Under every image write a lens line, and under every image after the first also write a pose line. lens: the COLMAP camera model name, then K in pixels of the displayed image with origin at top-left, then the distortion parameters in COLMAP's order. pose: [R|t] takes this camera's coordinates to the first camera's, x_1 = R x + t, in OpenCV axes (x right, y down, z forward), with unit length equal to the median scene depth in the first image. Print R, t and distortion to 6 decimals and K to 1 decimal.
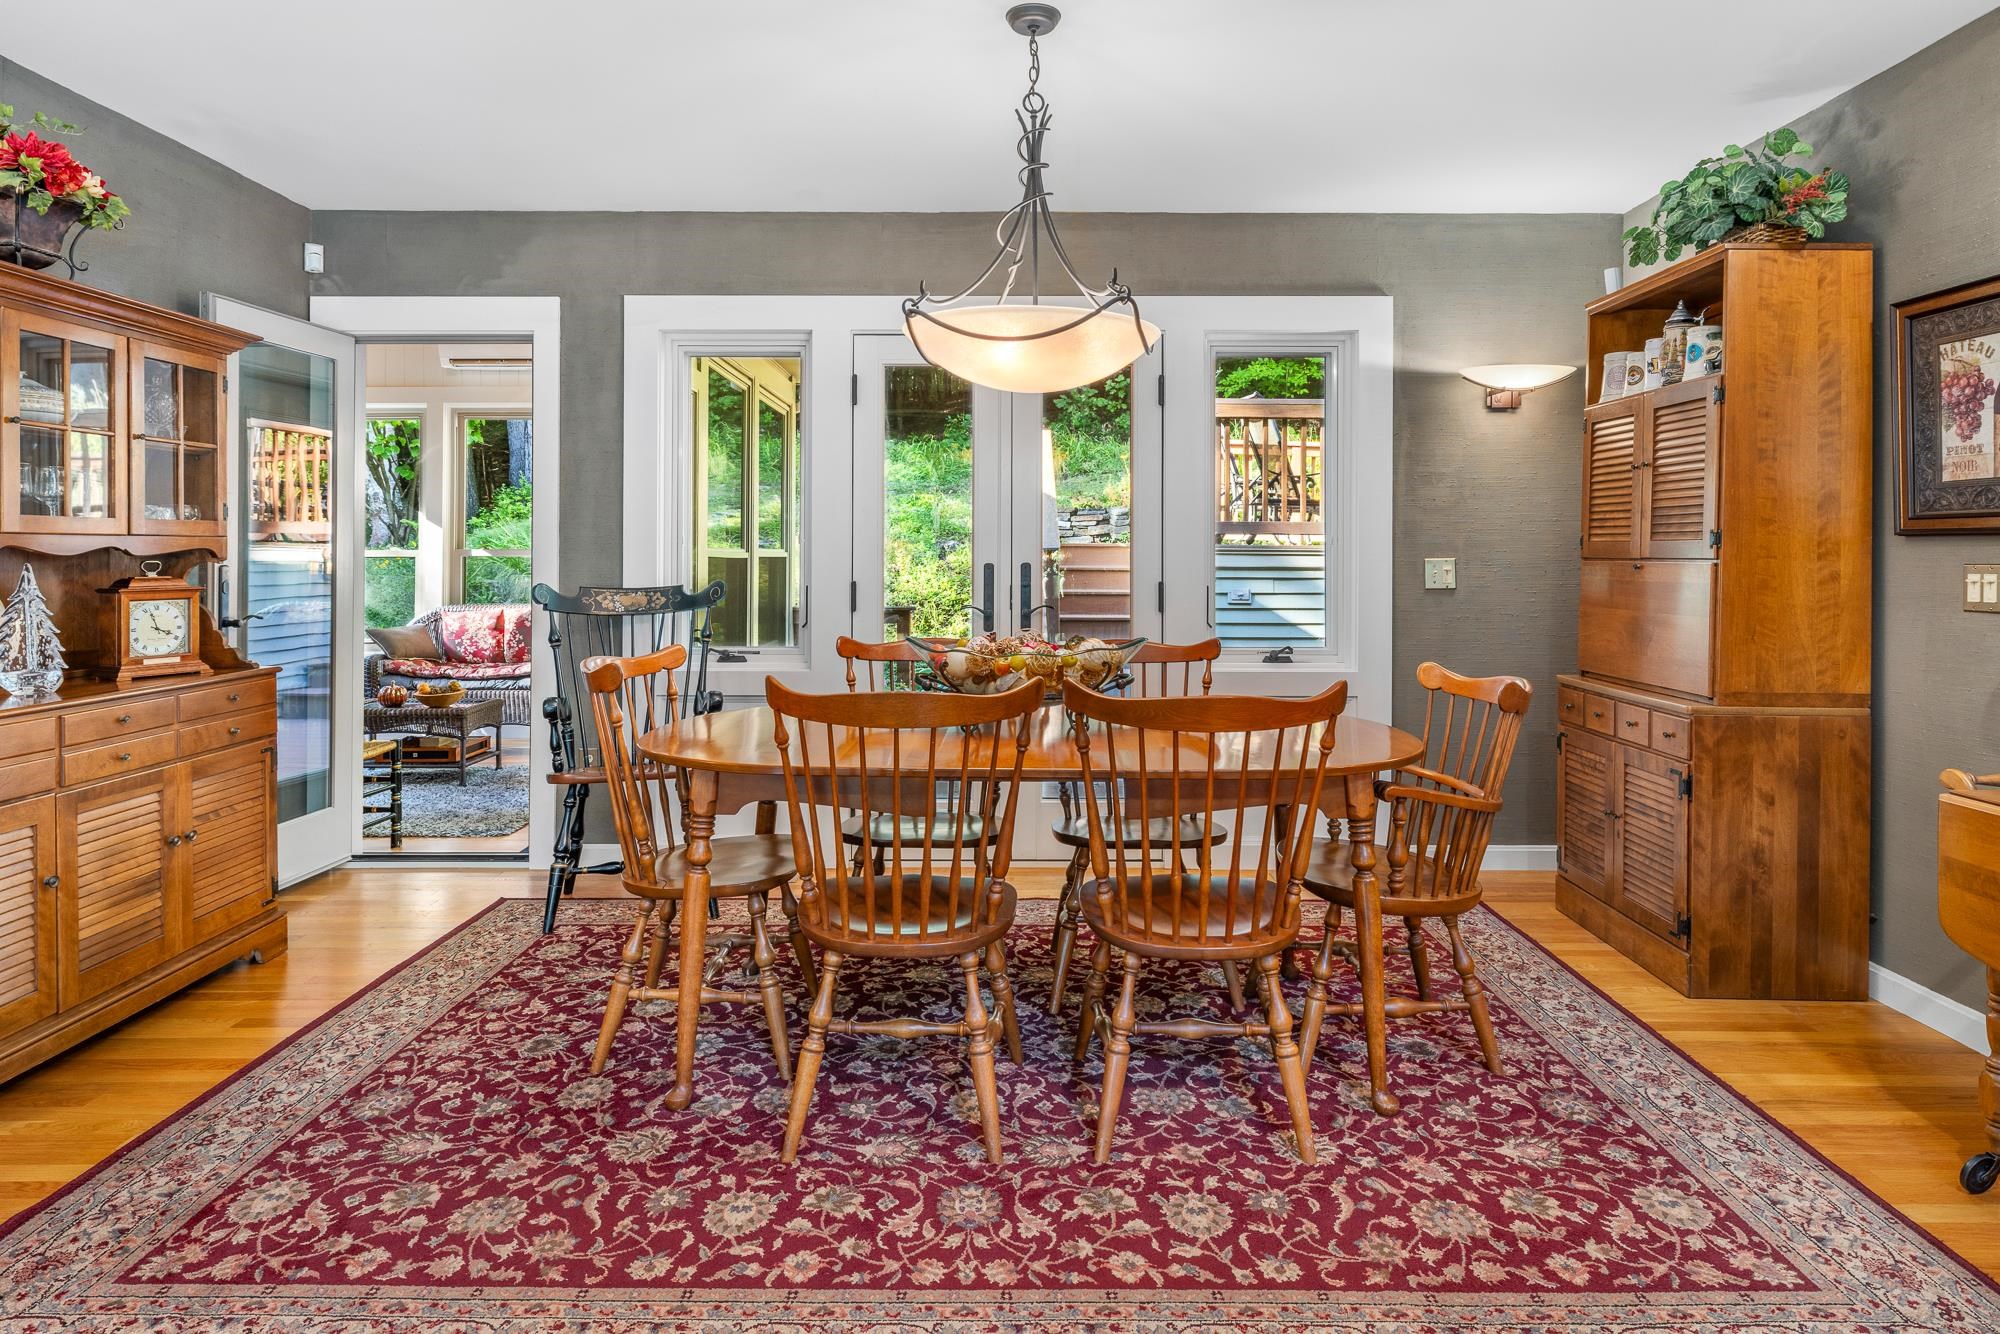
lens RADIAL K [[1147.0, 0, 996.7], [0, 1147.0, 553.7], [0, 0, 1]] dist [-0.002258, 0.000167]
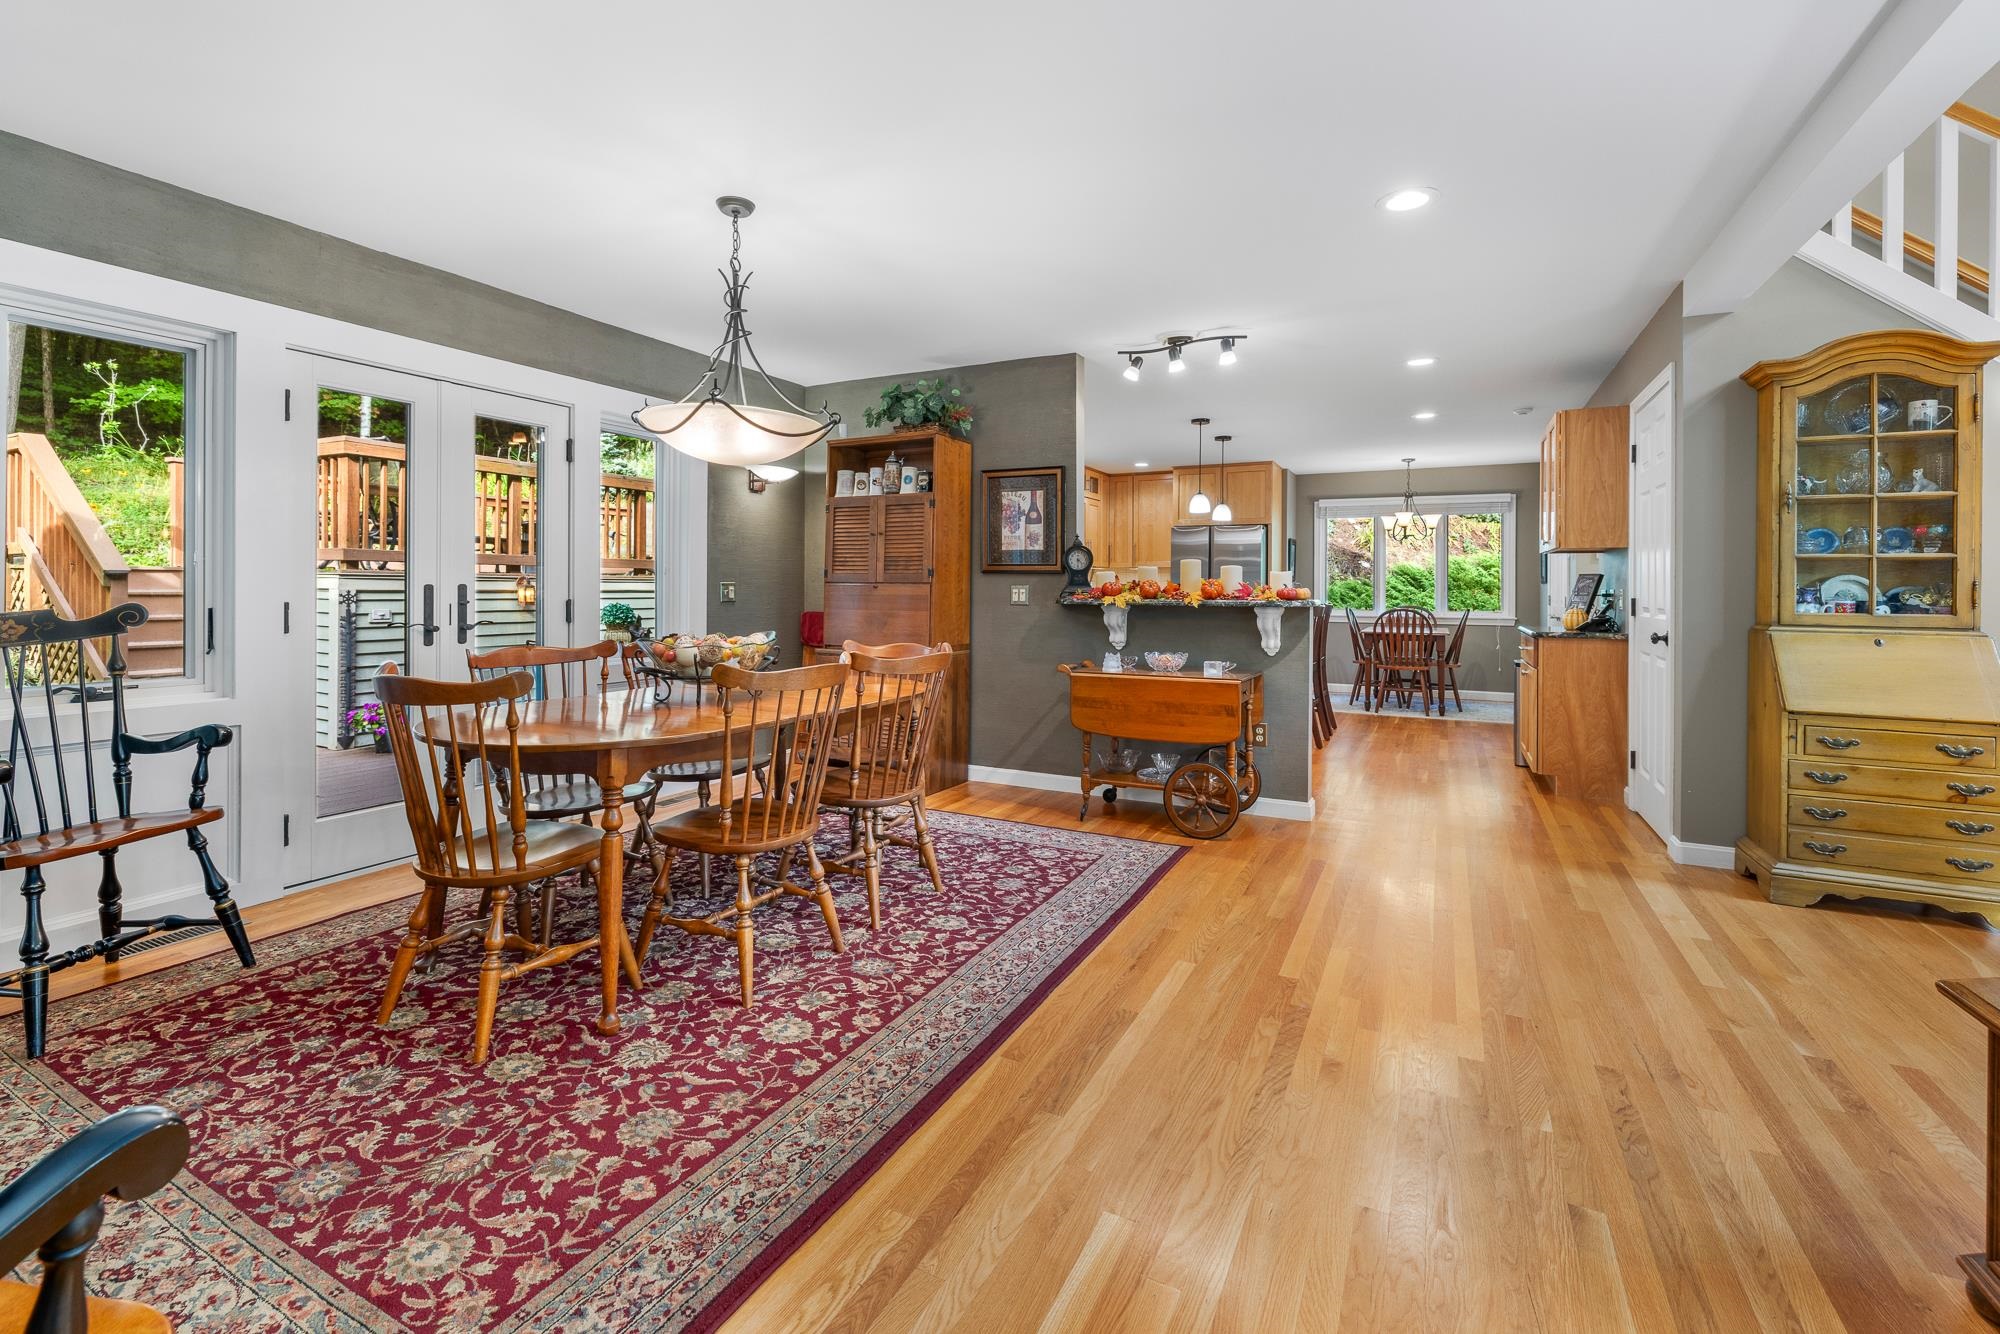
lens RADIAL K [[870.3, 0, 993.1], [0, 870.3, 595.0], [0, 0, 1]] dist [0.000134, 0.000253]
pose [[0.457480, -0.006540, 0.889196, -0.890978], [-0.006233, 0.999925, 0.010561, 0.011473], [-0.889198, -0.010374, 0.457405, 0.226580]]
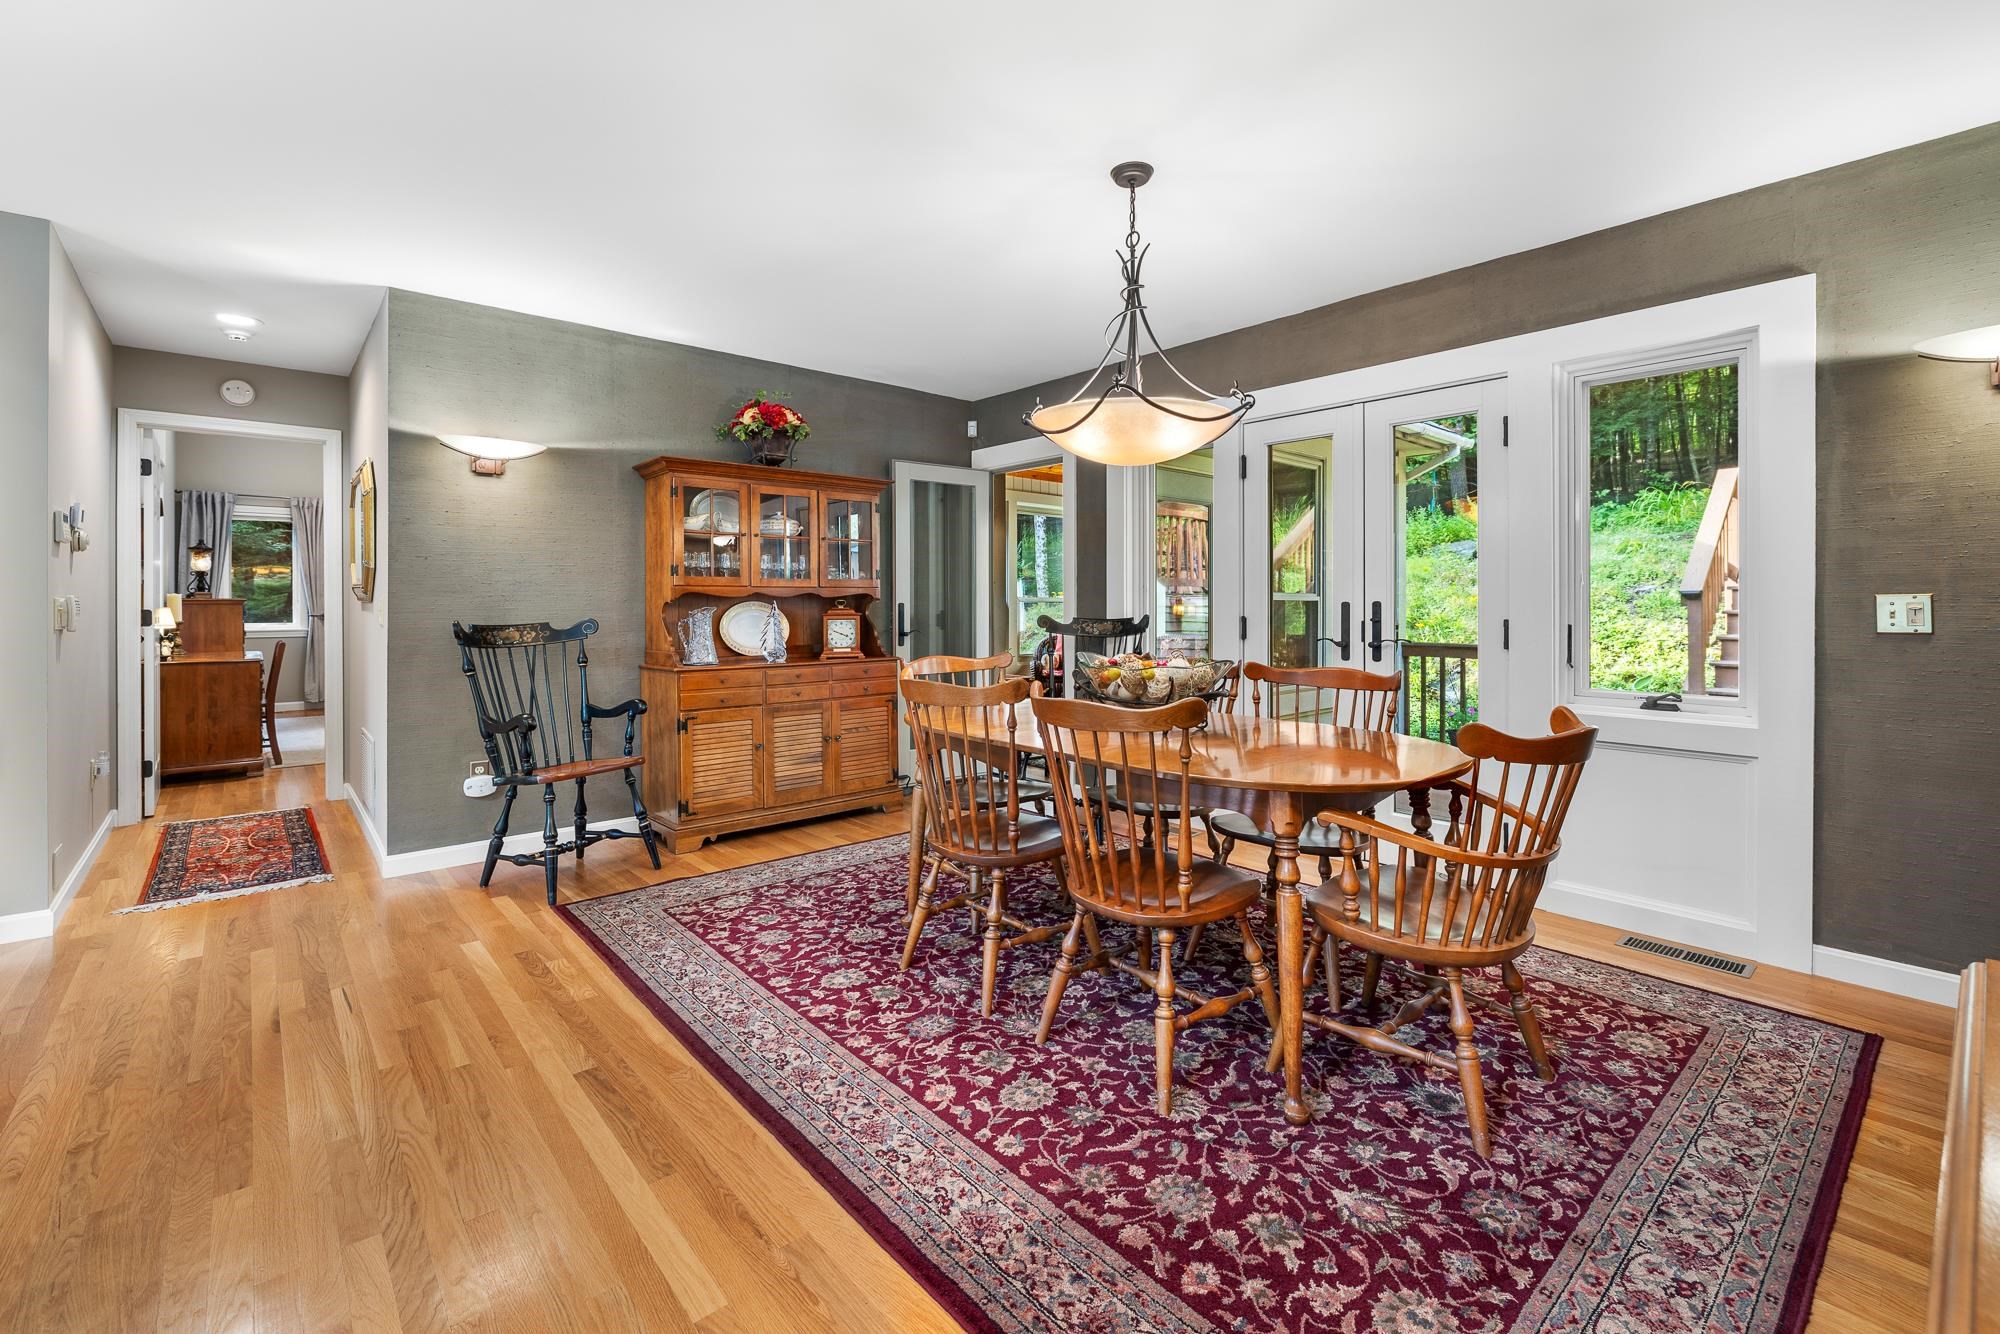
lens RADIAL K [[855.4, 0, 996.2], [0, 855.4, 611.7], [0, 0, 1]] dist [-0.001164, -0.000313]
pose [[0.661430, 0.005806, -0.749984, 0.723386], [0.002552, 0.999947, 0.009991, 0.015183], [0.750003, -0.008522, 0.661380, 0.276694]]
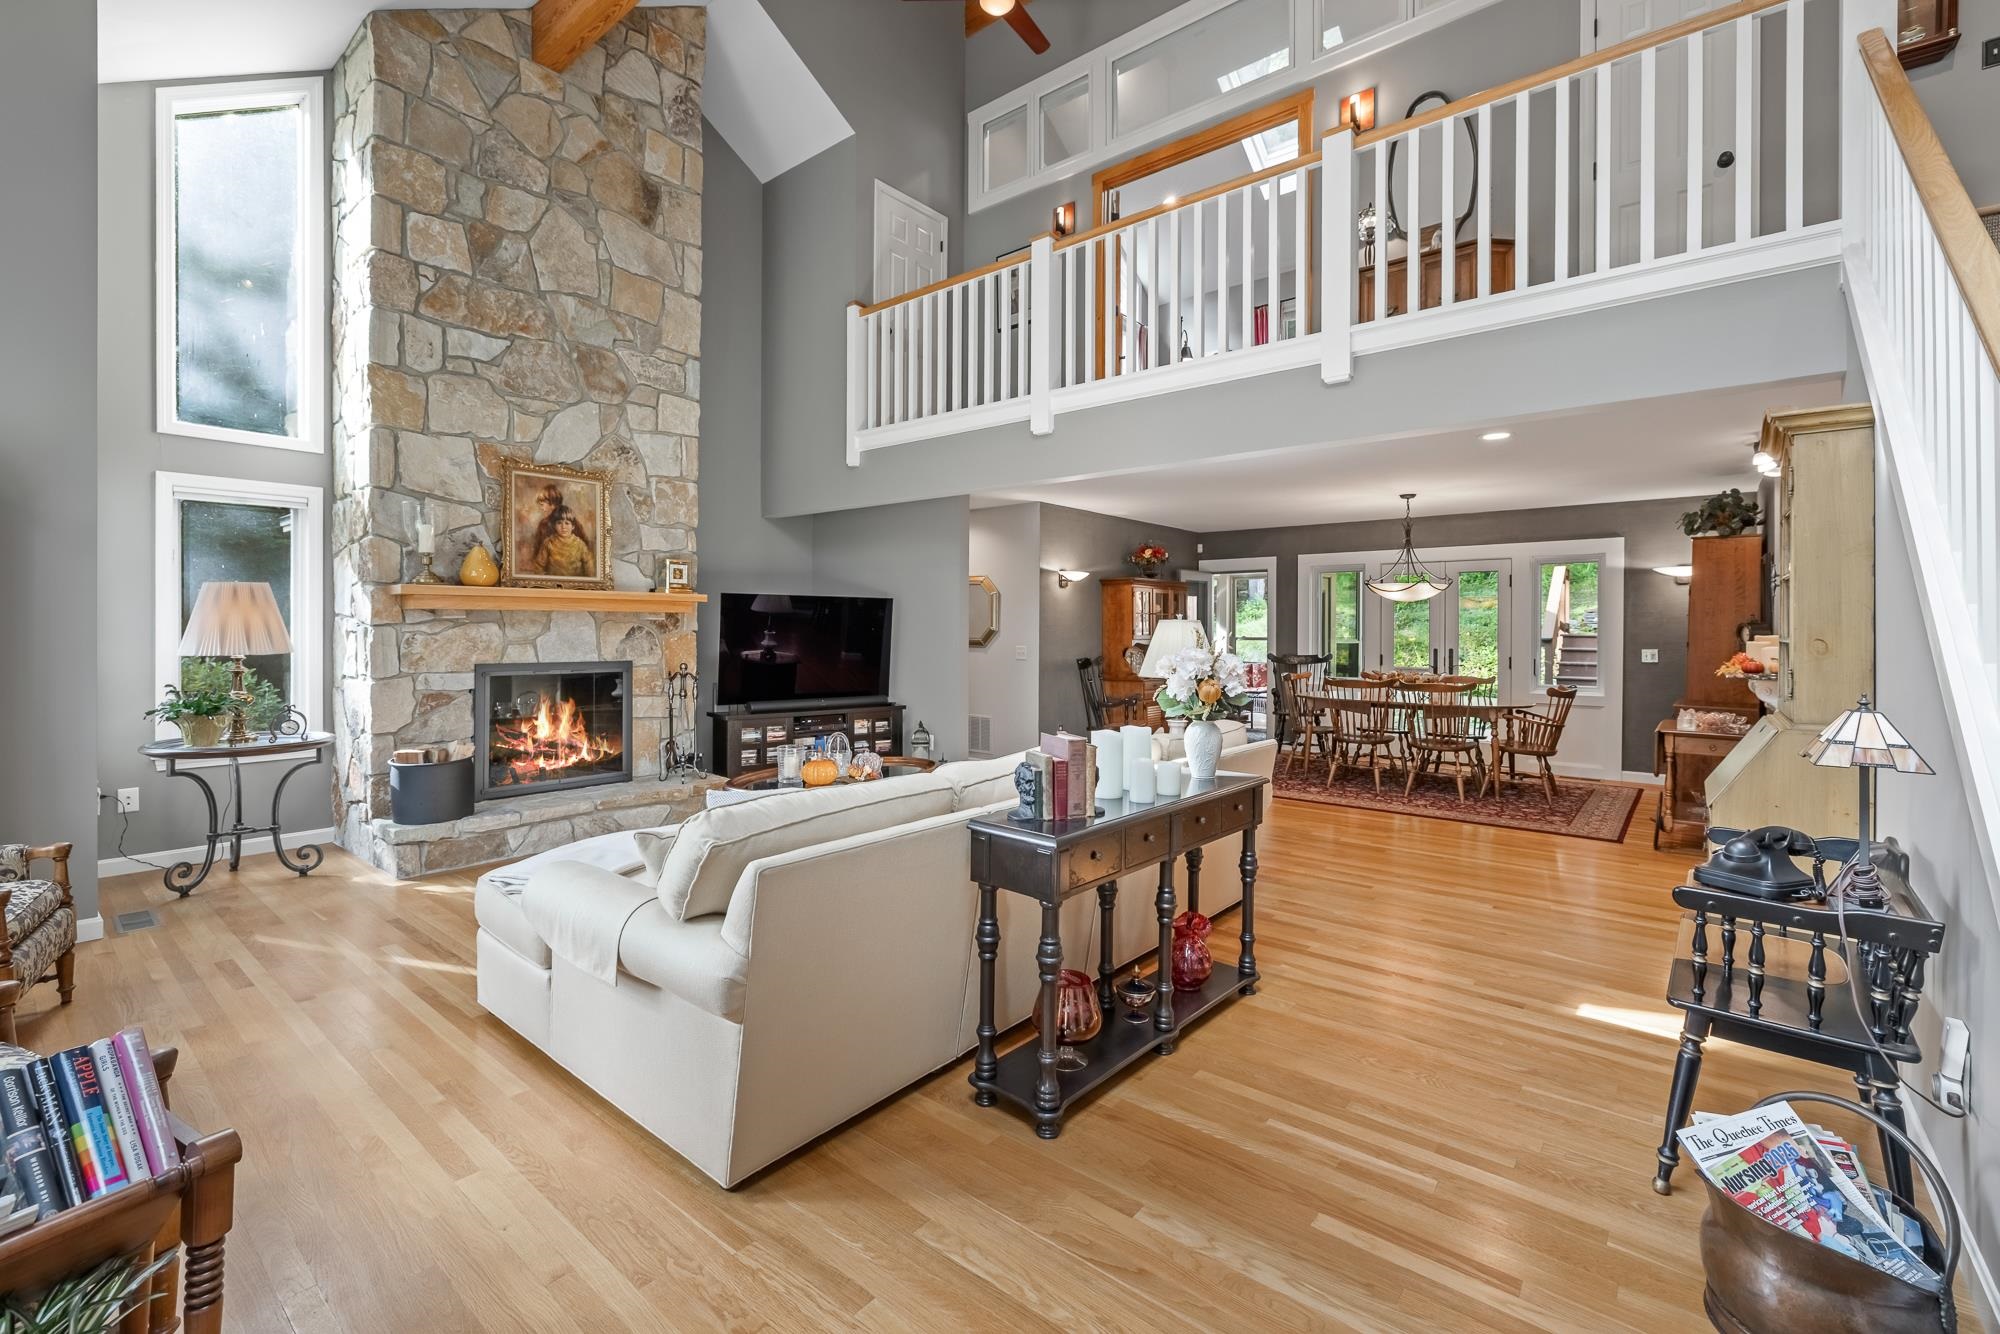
lens RADIAL K [[860.1, 0, 992.2], [0, 860.1, 633.5], [0, 0, 1]] dist [-0.000614, -0.000147]
pose [[0.771606, 0.006098, -0.636072, 0.814504], [-0.002673, 0.999976, 0.006344, -0.060656], [0.636096, -0.003195, 0.771604, -2.064650]]
